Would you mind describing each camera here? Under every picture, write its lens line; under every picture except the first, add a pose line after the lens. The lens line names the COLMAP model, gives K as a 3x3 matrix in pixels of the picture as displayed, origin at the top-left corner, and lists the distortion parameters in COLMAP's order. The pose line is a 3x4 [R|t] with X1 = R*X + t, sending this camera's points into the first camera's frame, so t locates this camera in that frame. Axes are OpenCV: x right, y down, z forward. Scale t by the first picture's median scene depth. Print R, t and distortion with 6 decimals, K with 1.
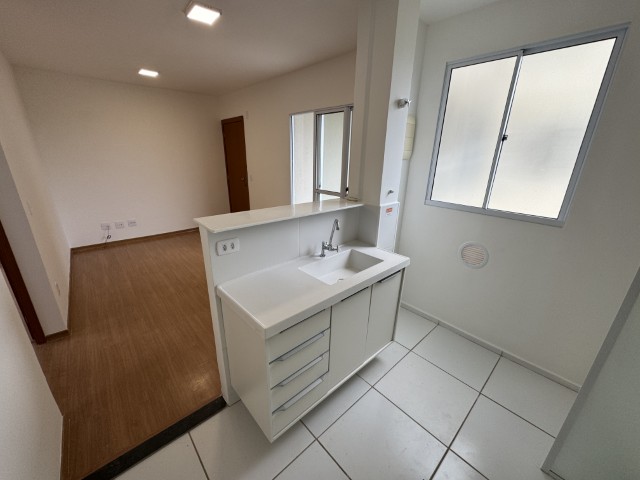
lens RADIAL K [[256.0, 0, 317.8], [0, 256.0, 242.1], [0, 0, 1]] dist [-0.007123, 0.001092]
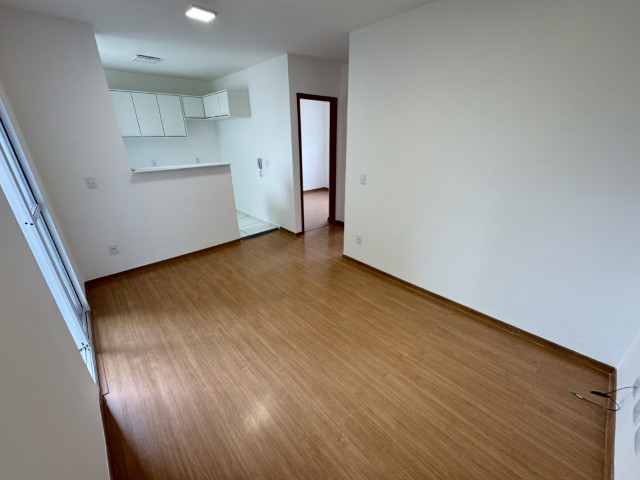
lens RADIAL K [[256.0, 0, 320.3], [0, 256.0, 242.0], [0, 0, 1]] dist [-0.007123, 0.001092]
pose [[-0.999713, -0.006247, -0.023145, -0.504293], [-0.020174, 0.740809, 0.671413, -0.477788], [0.012952, 0.671687, -0.740722, 1.319940]]
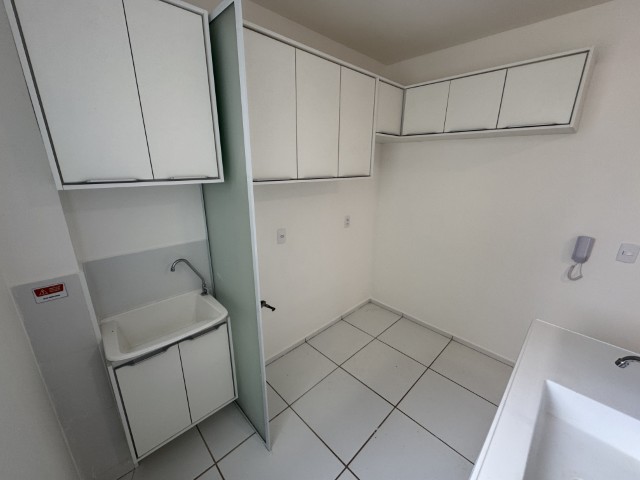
lens RADIAL K [[256.0, 0, 320.0], [0, 256.0, 240.5], [0, 0, 1]] dist [-0.007123, 0.001092]
pose [[-0.998902, -0.025237, -0.039458, 0.261062], [-0.043480, 0.812890, 0.580792, -0.193881], [0.017417, 0.581870, -0.813095, 0.516301]]
